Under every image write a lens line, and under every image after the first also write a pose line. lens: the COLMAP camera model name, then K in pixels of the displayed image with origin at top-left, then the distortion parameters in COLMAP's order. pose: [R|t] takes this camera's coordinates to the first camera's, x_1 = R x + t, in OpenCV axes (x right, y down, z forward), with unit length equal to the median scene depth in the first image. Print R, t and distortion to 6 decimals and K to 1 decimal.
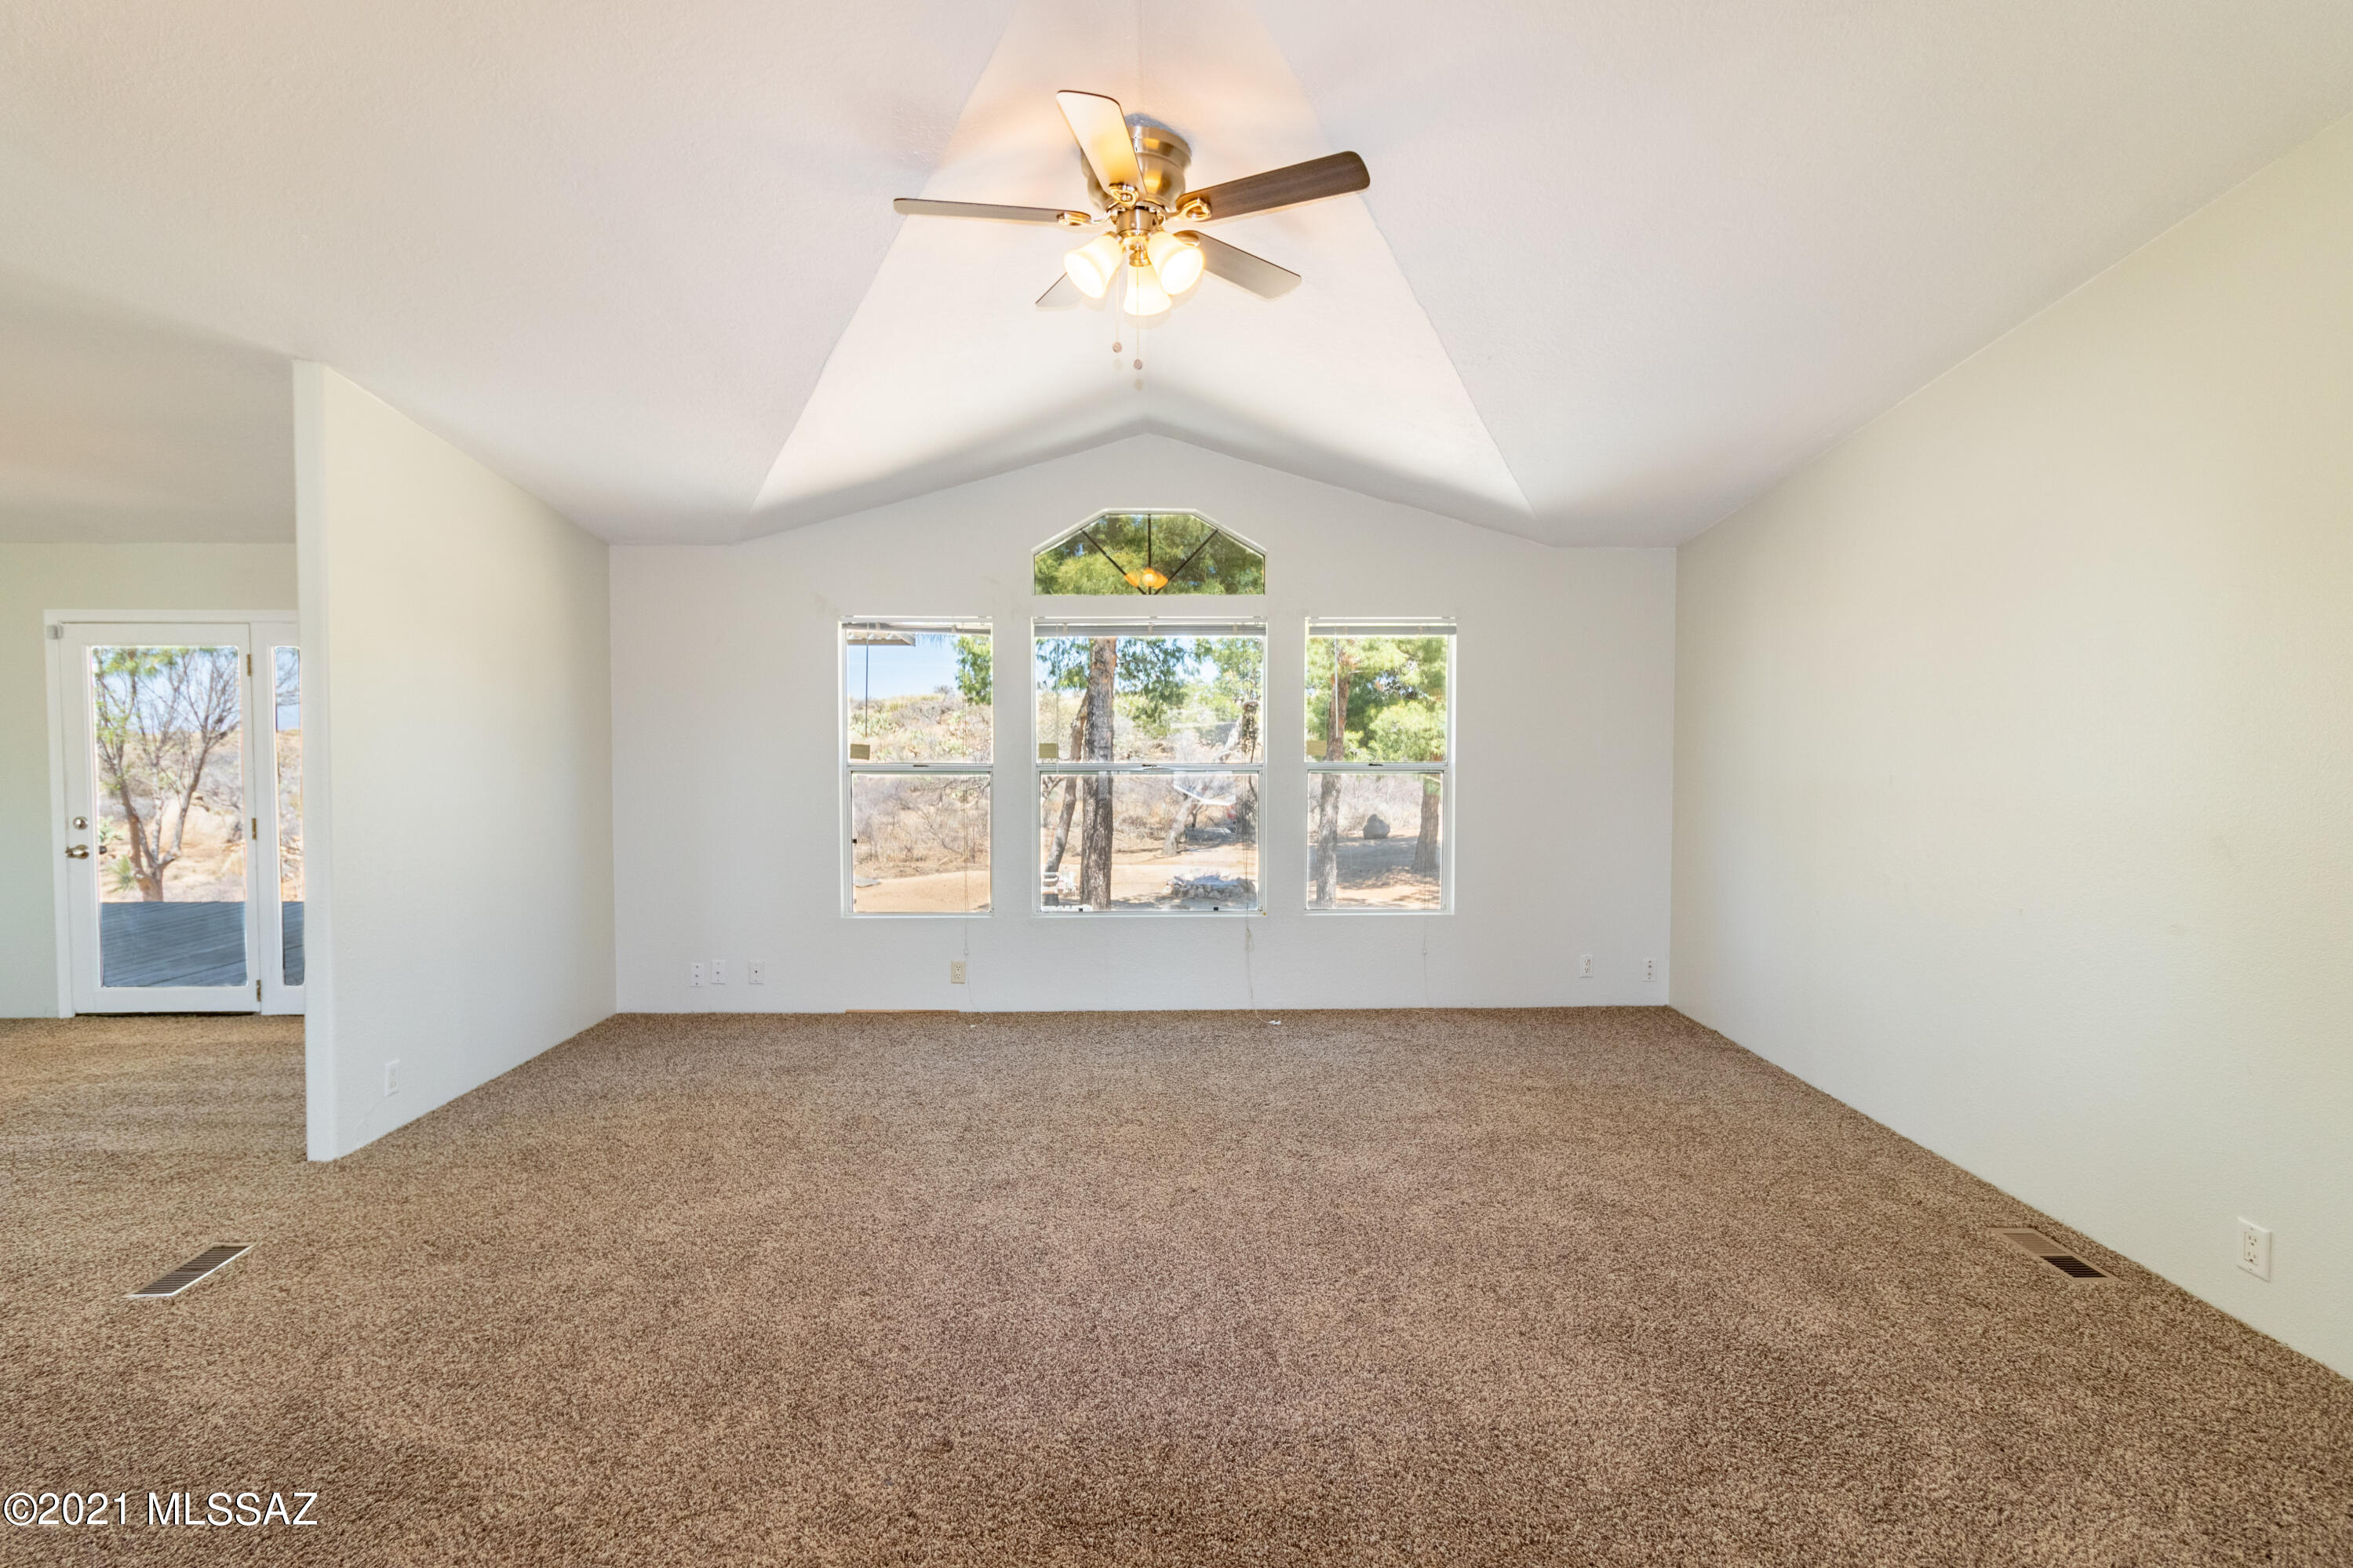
lens RADIAL K [[1100.7, 0, 1176.5], [0, 1100.7, 784.0], [0, 0, 1]] dist [-0.002619, 0.000979]
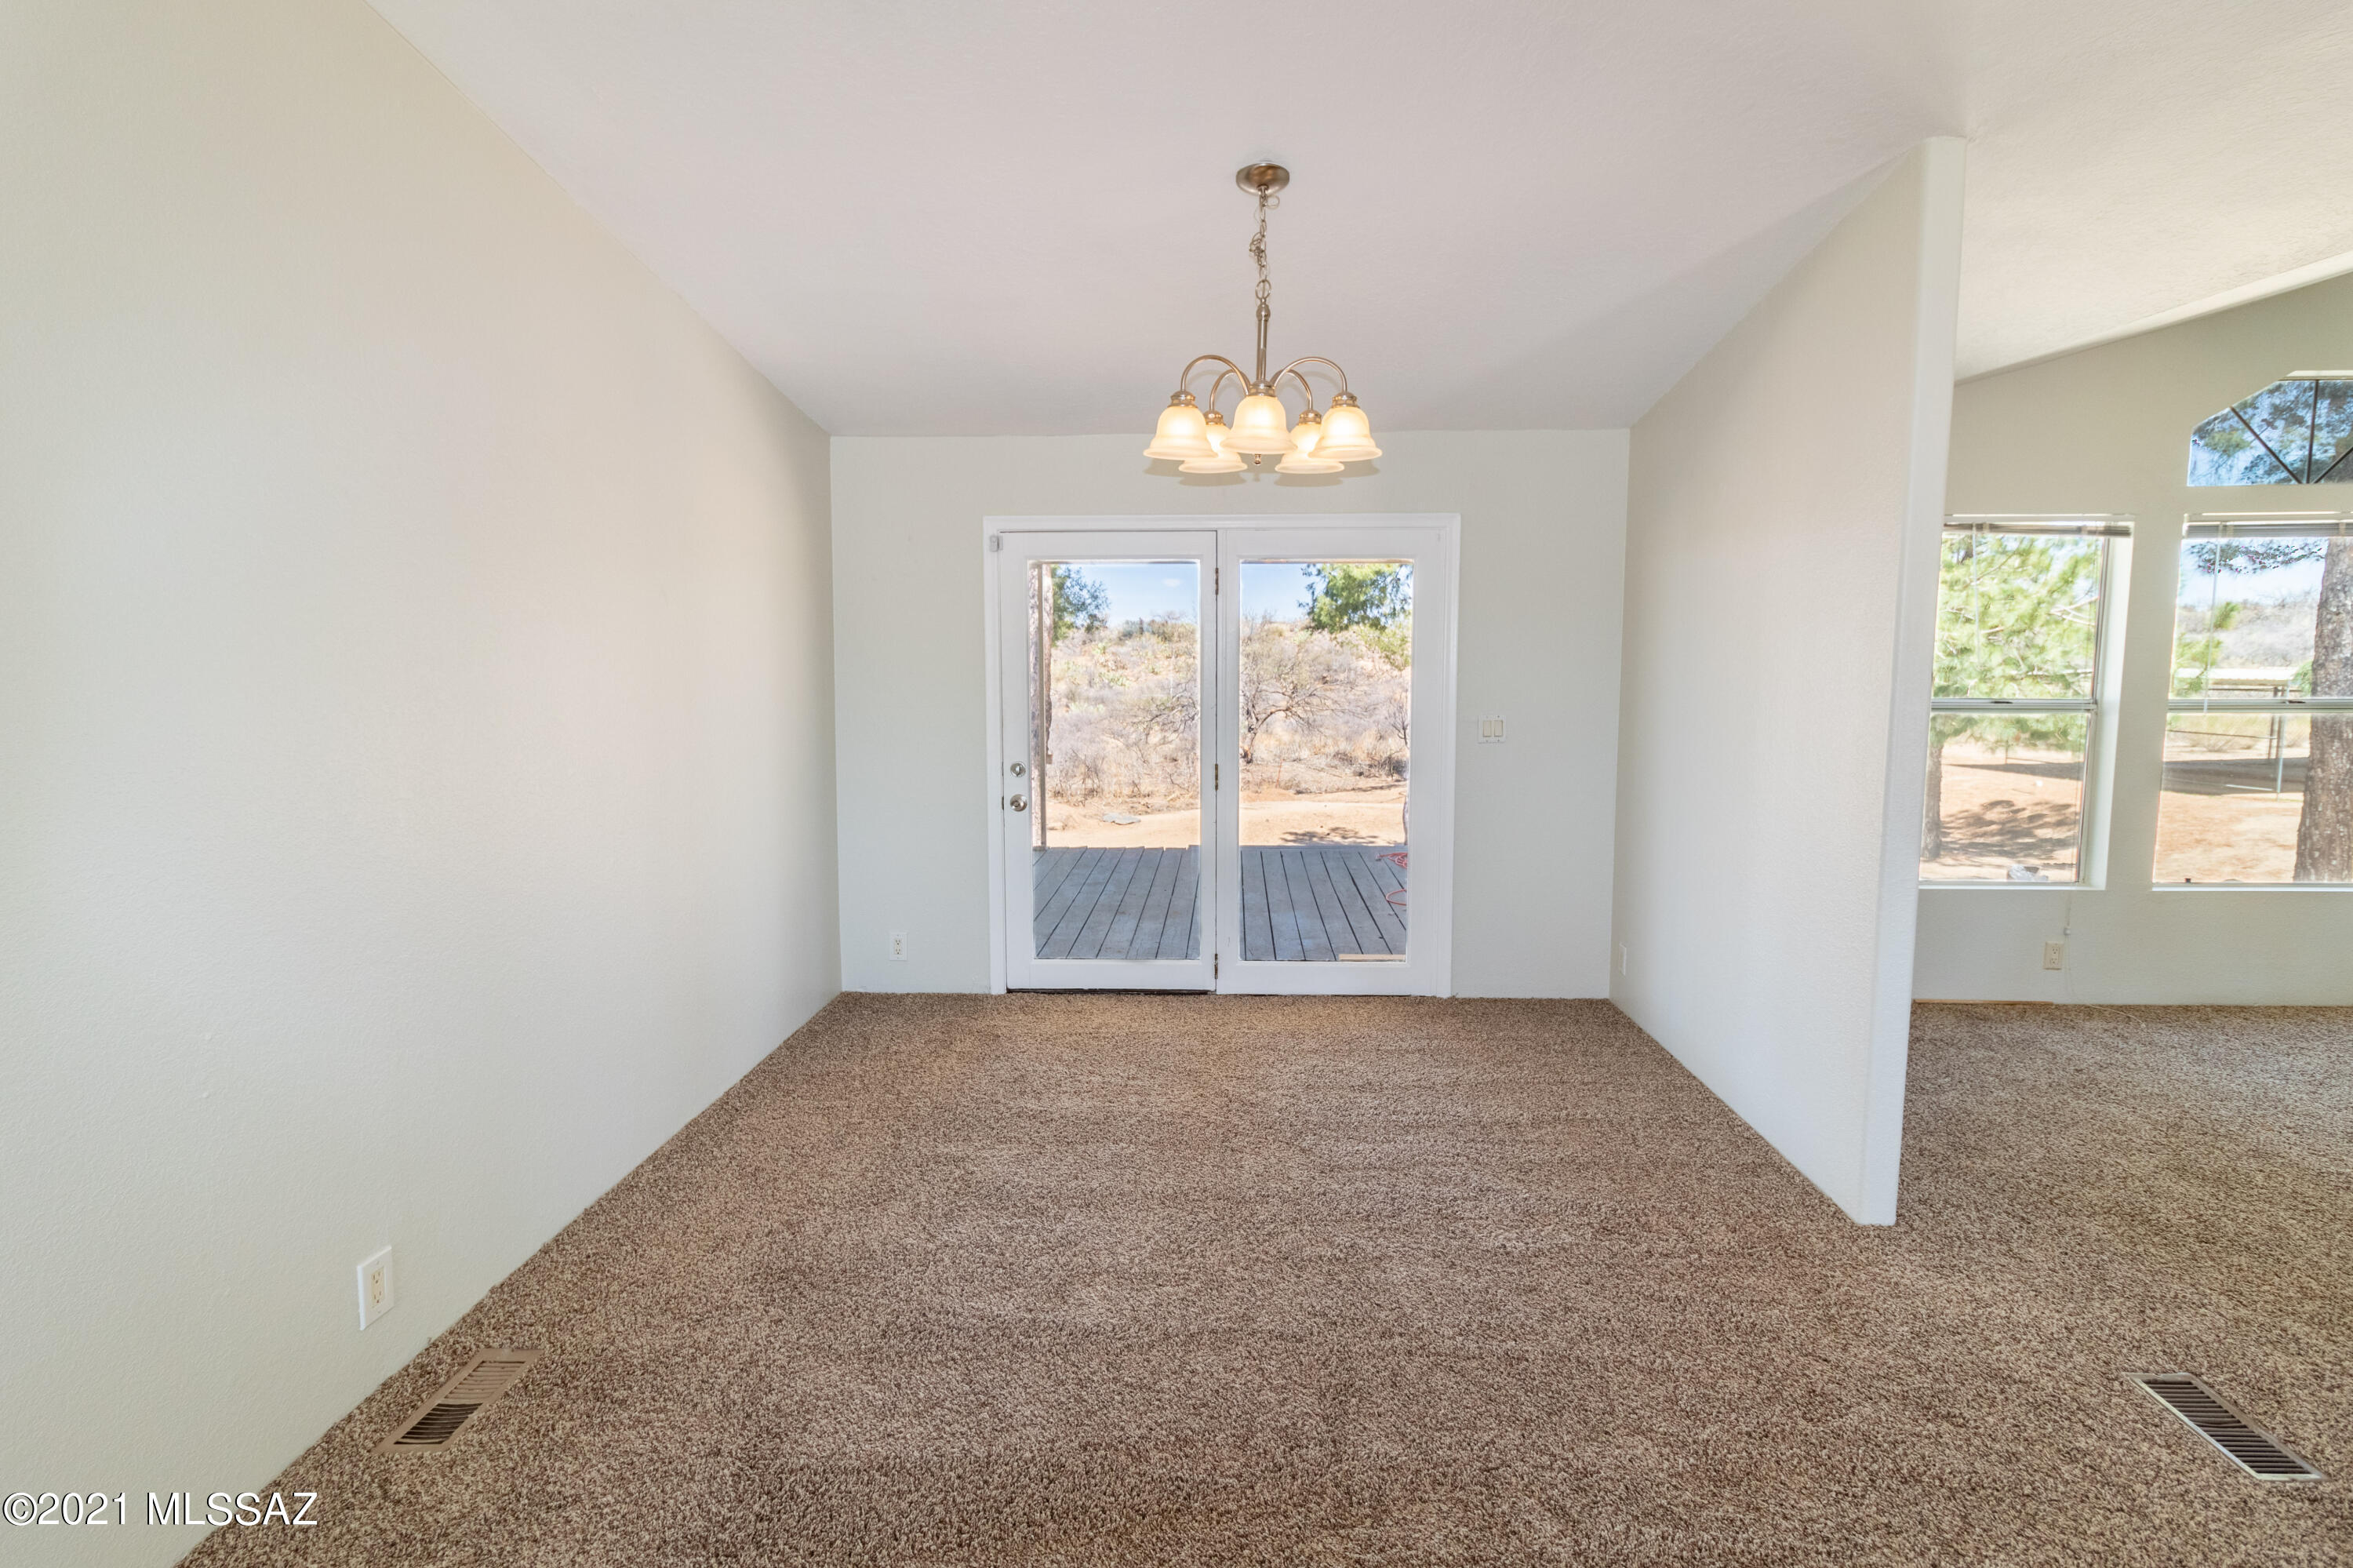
lens RADIAL K [[1131.1, 0, 1176.5], [0, 1131.1, 784.0], [0, 0, 1]] dist [0.000024, 0.000319]
pose [[0.997354, 0.006314, -0.072423, -0.801821], [-0.001915, 0.998157, 0.060660, -0.006496], [0.072672, -0.060361, 0.995528, 0.131681]]
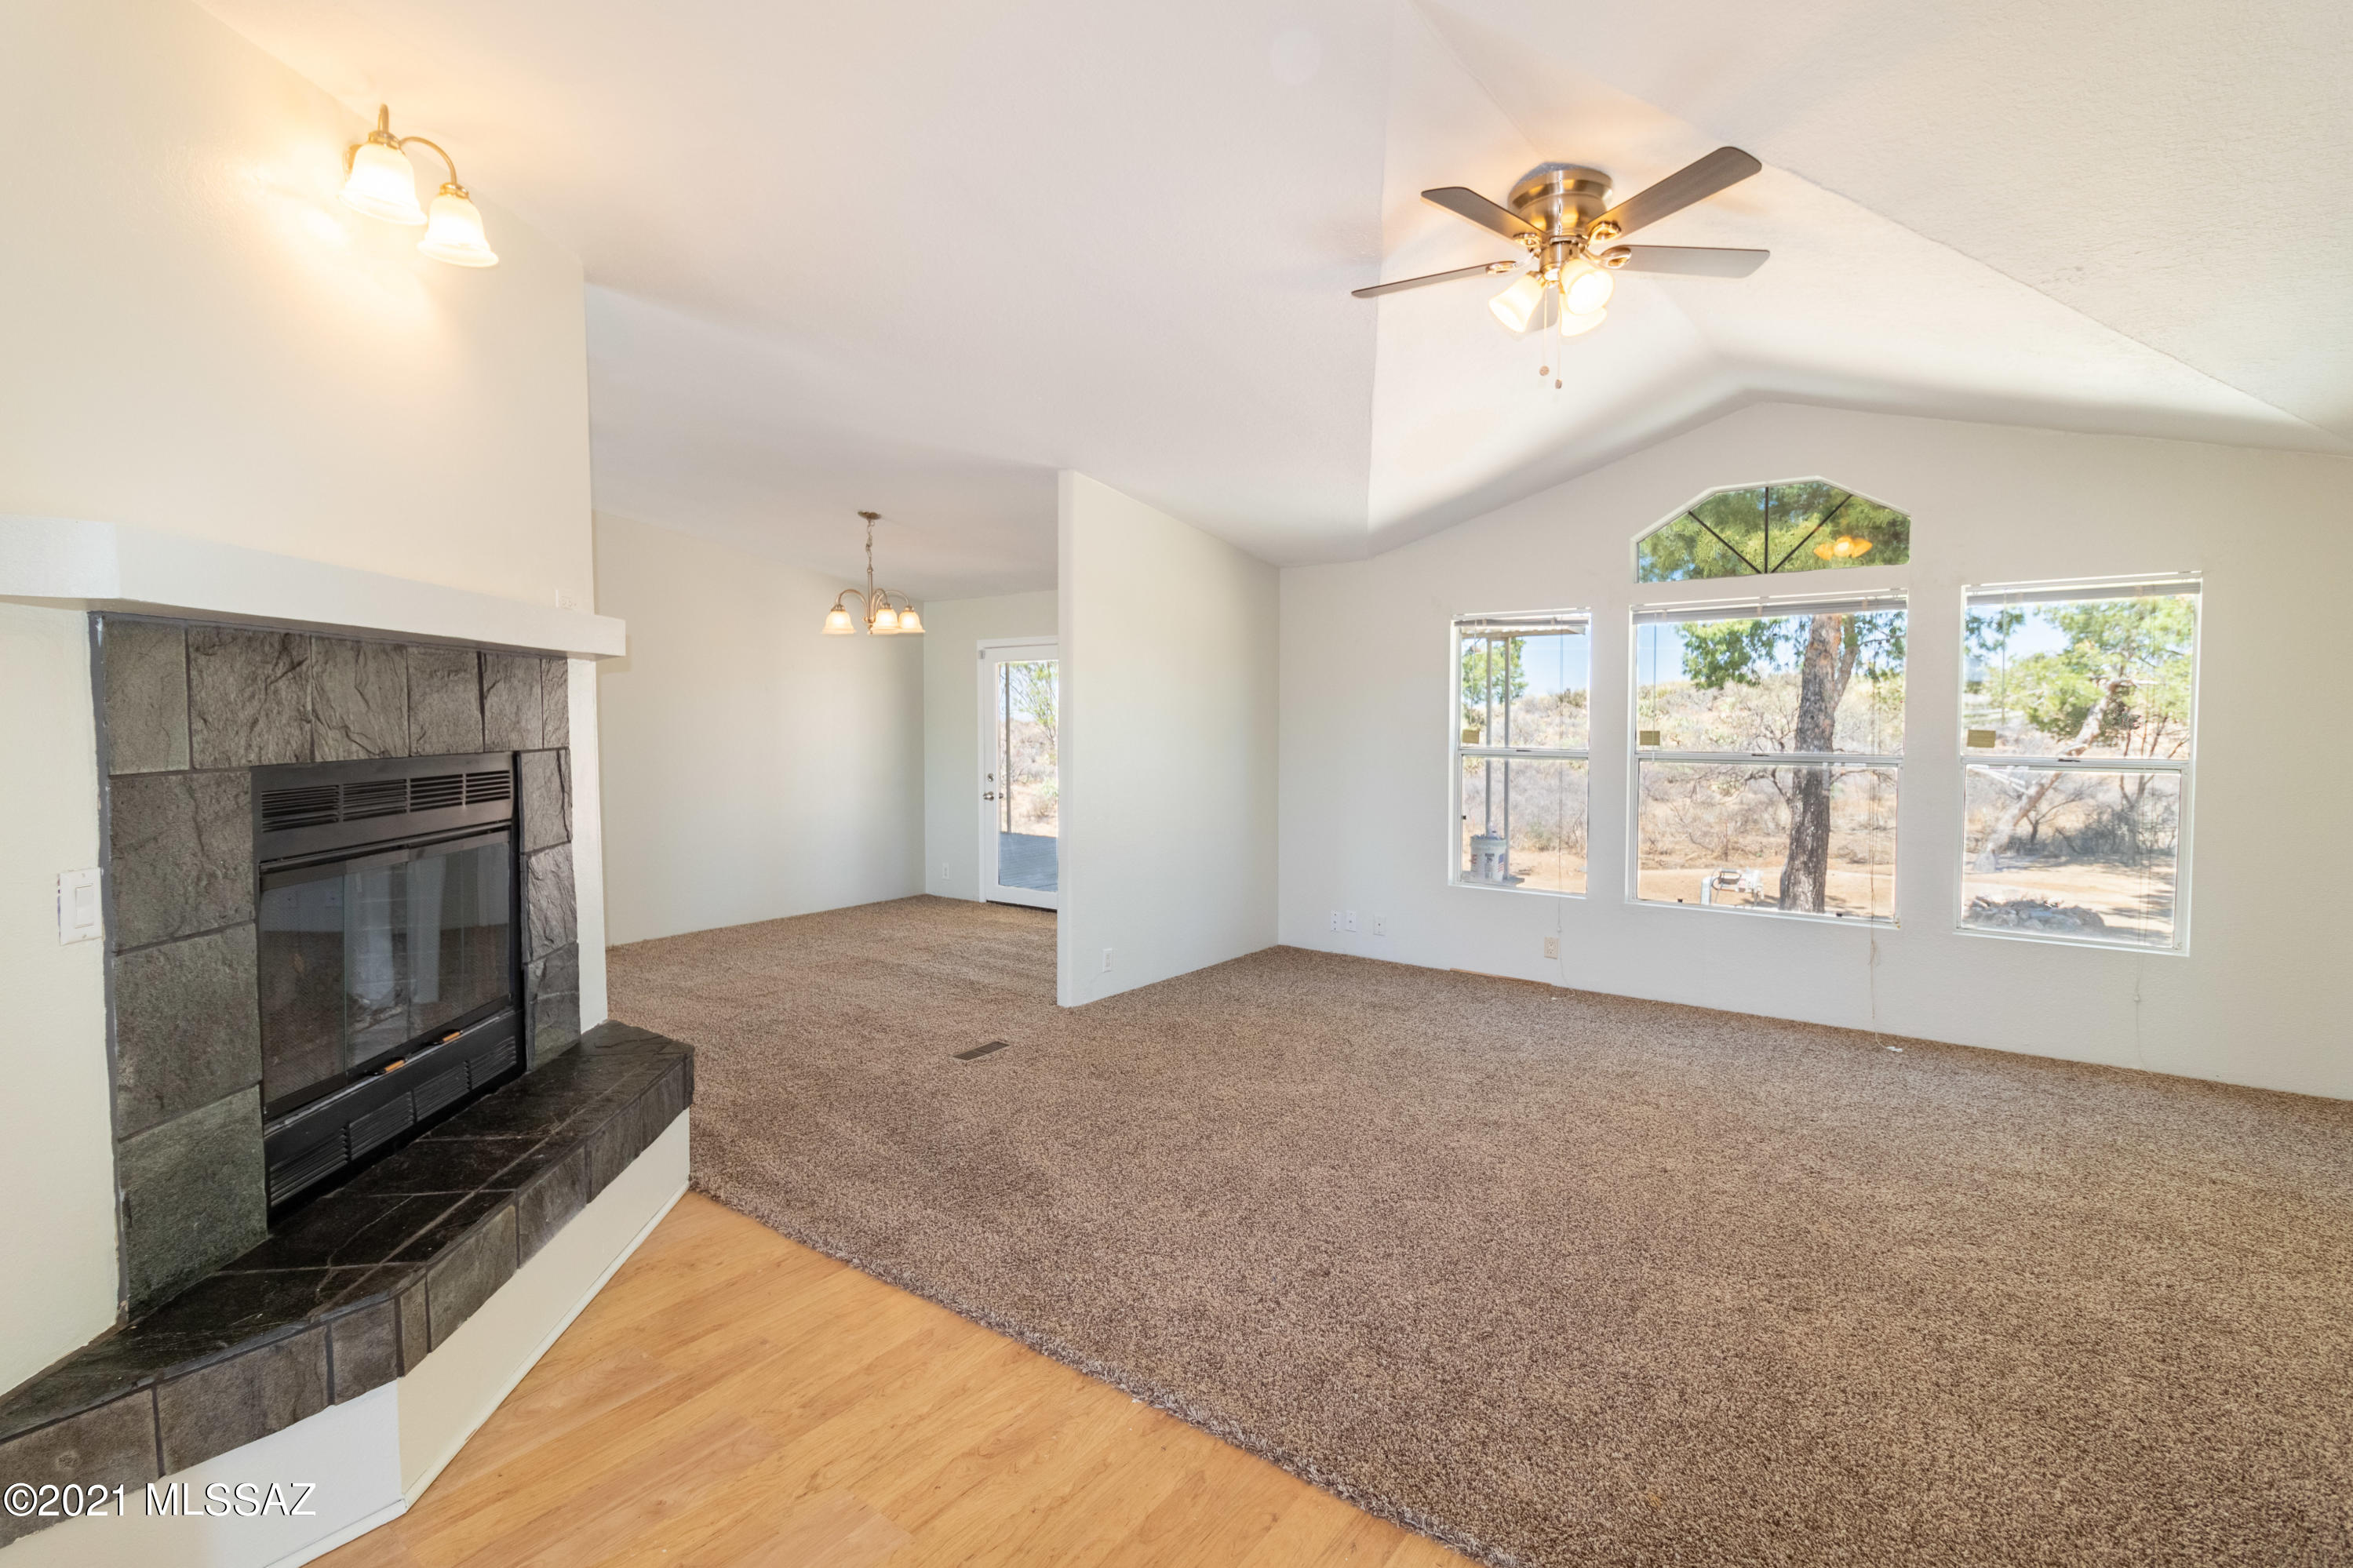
lens RADIAL K [[1100.7, 0, 1176.5], [0, 1100.7, 784.0], [0, 0, 1]] dist [-0.002619, 0.000979]
pose [[0.779775, 0.037605, -0.624930, 0.181813], [-0.030570, 0.999291, 0.021988, 0.002871], [0.625314, 0.001959, 0.780371, -0.047191]]
